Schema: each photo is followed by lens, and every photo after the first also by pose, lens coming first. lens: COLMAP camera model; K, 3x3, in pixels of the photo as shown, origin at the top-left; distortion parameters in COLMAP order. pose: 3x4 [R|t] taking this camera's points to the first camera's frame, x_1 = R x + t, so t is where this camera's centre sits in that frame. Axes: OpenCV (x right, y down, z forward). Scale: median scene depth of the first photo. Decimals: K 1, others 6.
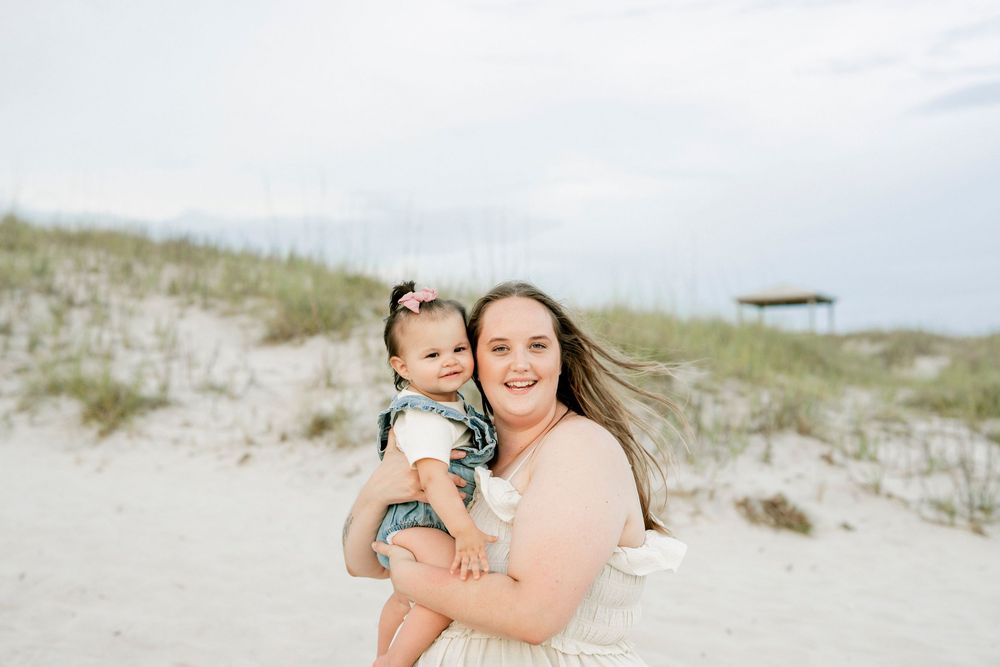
lens RADIAL K [[1471.7, 0, 500.0], [0, 1471.7, 333.5], [0, 0, 1]] dist [0.003776, -0.050149]
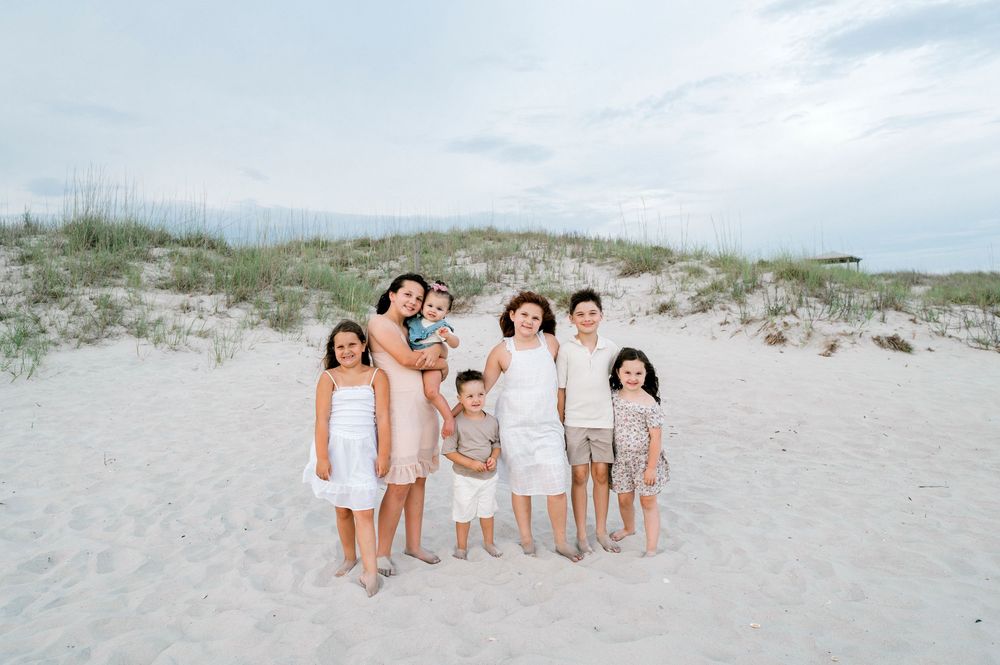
lens RADIAL K [[669.9, 0, 500.0], [0, 669.9, 332.5], [0, 0, 1]] dist [-0.001129, 0.001702]
pose [[0.966697, 0.005446, -0.255866, -0.100599], [0.013944, 0.997168, 0.073904, 0.019004], [0.255544, -0.075011, 0.963883, -0.092120]]
